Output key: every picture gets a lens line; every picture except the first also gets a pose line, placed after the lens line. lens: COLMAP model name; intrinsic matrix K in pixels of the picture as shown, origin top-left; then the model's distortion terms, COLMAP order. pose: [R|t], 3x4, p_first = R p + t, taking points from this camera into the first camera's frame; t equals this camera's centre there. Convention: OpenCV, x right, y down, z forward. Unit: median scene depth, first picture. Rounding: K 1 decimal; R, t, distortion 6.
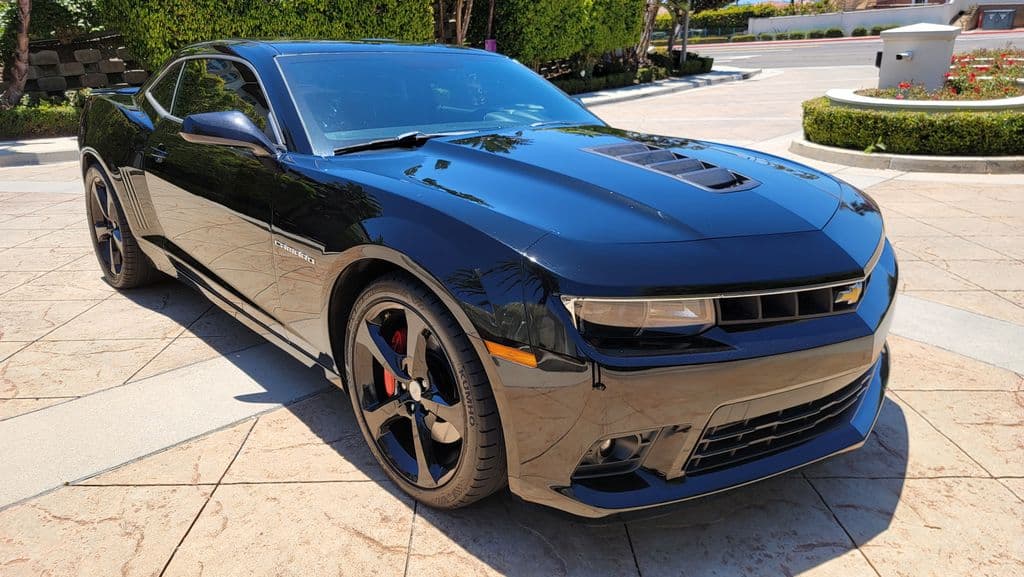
lens RADIAL K [[716.7, 0, 517.1], [0, 716.7, 285.7], [0, 0, 1]] dist [0.056135, -0.043364]
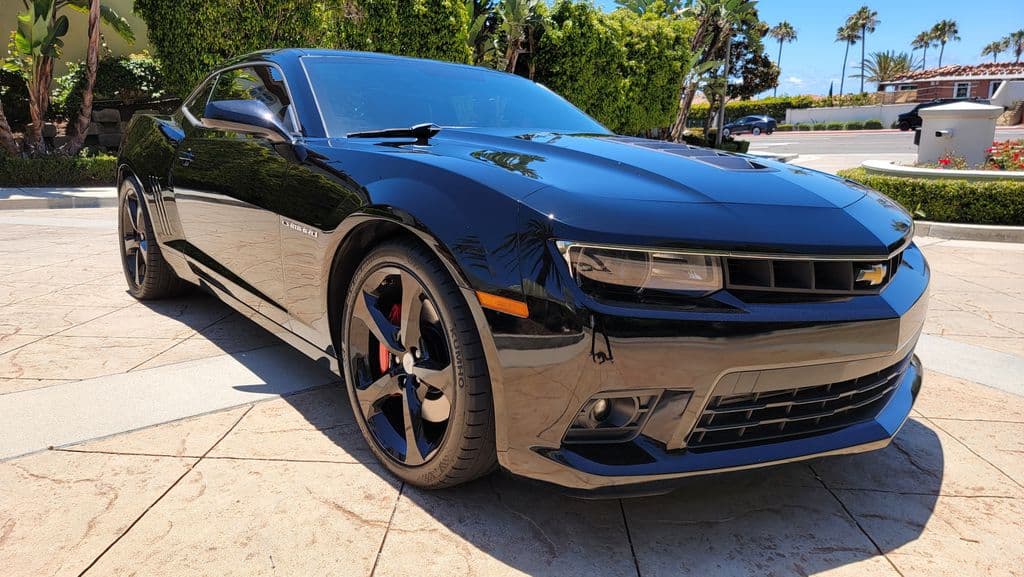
lens RADIAL K [[716.7, 0, 507.9], [0, 716.7, 288.1], [0, 0, 1]] dist [0.056135, -0.043364]
pose [[0.997543, 0.038721, -0.058381, 0.038421], [-0.044579, 0.993719, -0.102641, 0.123736], [0.054040, 0.104992, 0.993004, 0.039121]]
